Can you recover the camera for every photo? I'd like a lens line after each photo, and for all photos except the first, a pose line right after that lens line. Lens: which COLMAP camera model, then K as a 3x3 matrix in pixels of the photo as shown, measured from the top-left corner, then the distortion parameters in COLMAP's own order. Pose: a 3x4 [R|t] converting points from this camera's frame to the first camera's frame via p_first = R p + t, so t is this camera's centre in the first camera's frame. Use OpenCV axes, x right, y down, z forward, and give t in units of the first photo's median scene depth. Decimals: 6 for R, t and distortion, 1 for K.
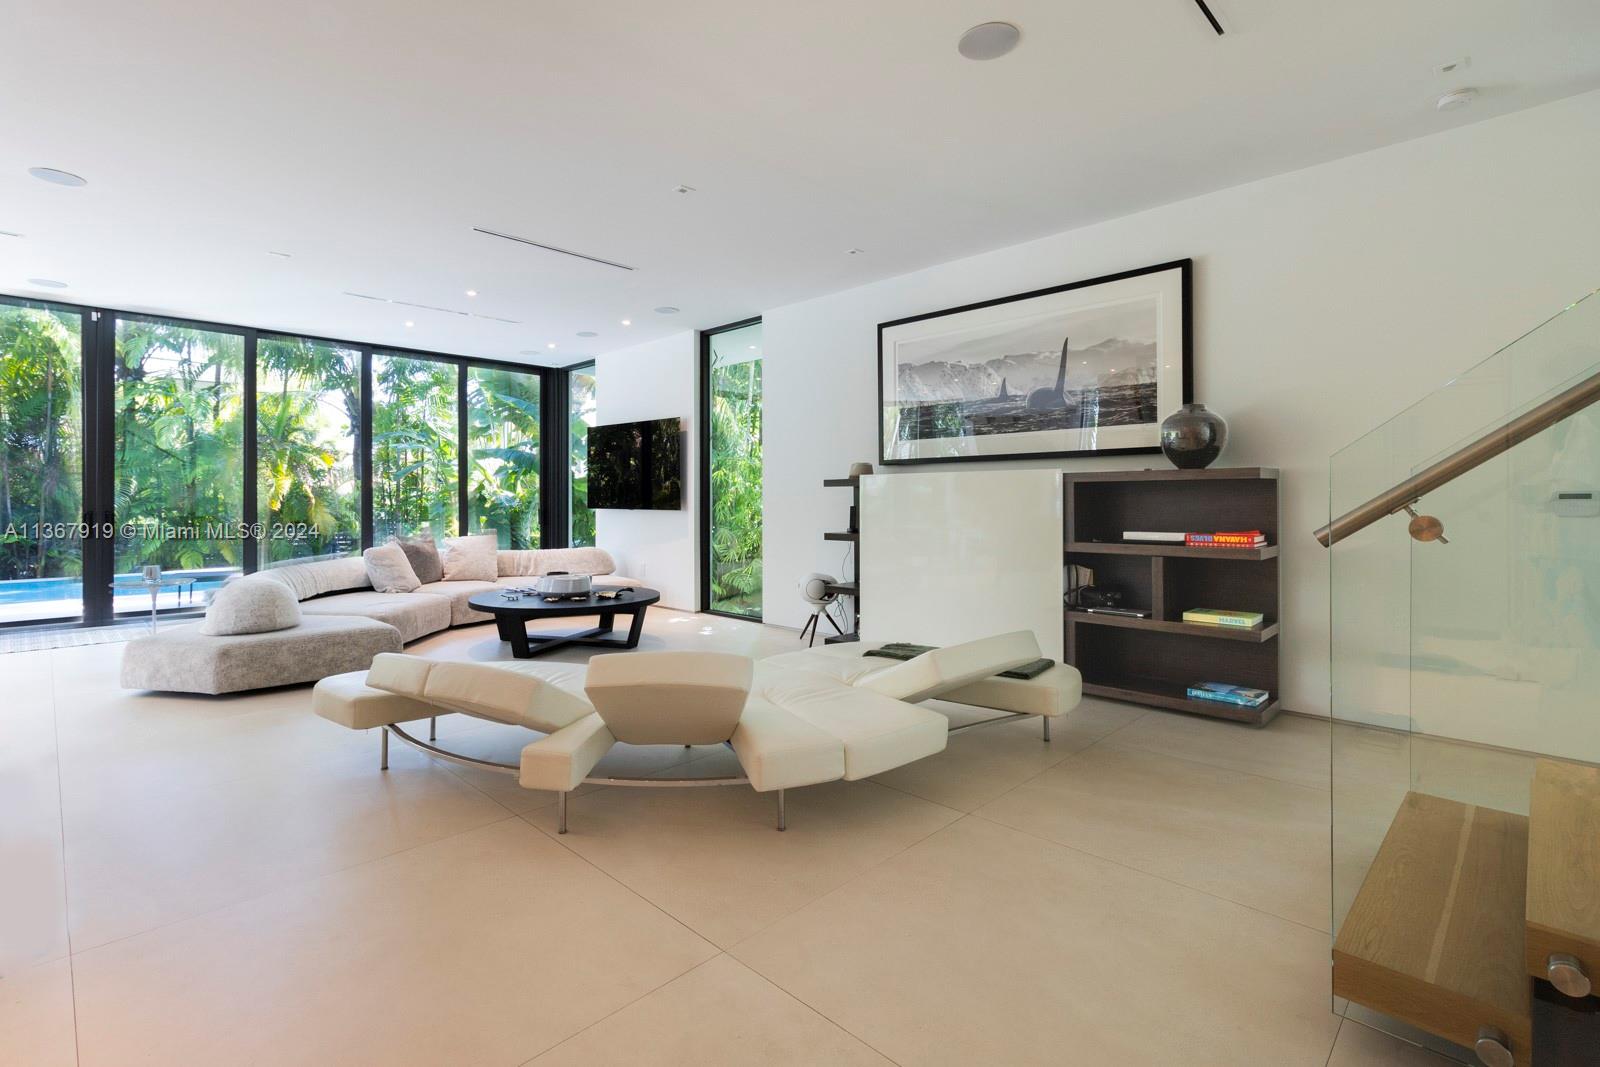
lens RADIAL K [[754.4, 0, 796.4], [0, 754.4, 498.0], [0, 0, 1]] dist [-0.000040, -0.000532]
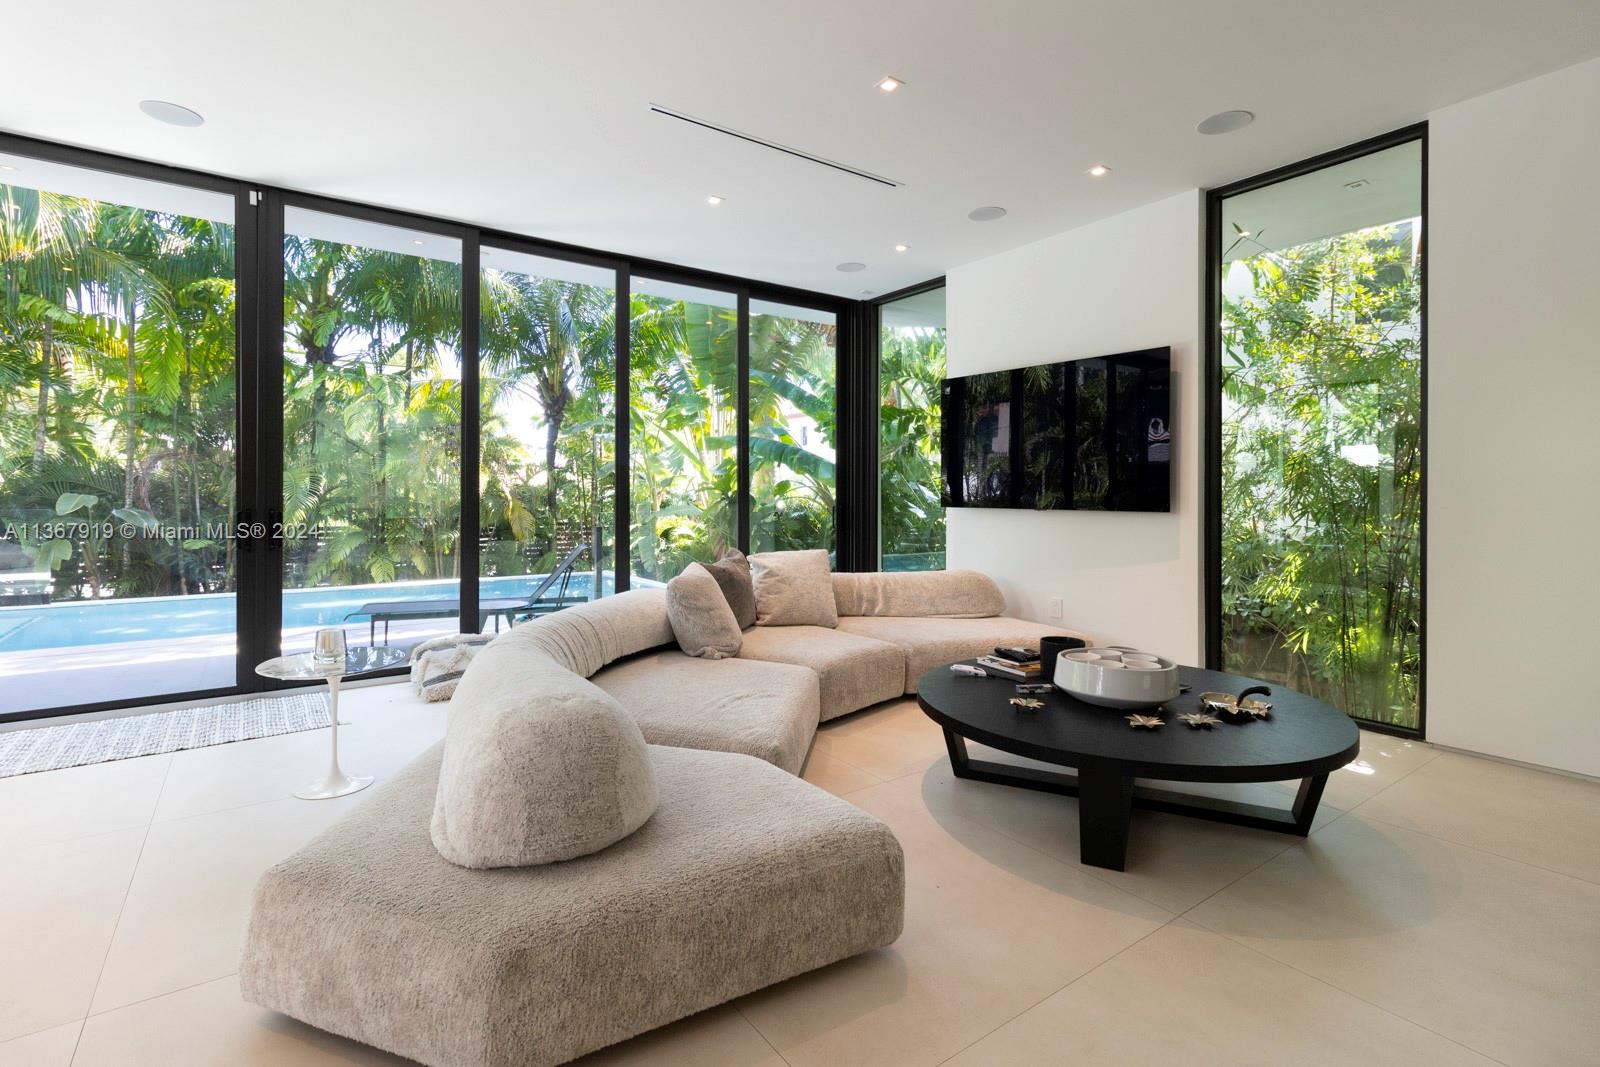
lens RADIAL K [[754.4, 0, 796.4], [0, 754.4, 498.0], [0, 0, 1]] dist [-0.000040, -0.000532]
pose [[0.985865, -0.000774, -0.167542, -0.190245], [-0.000108, 0.999986, -0.005258, 0.005002], [0.167544, 0.005201, 0.985851, 0.228584]]
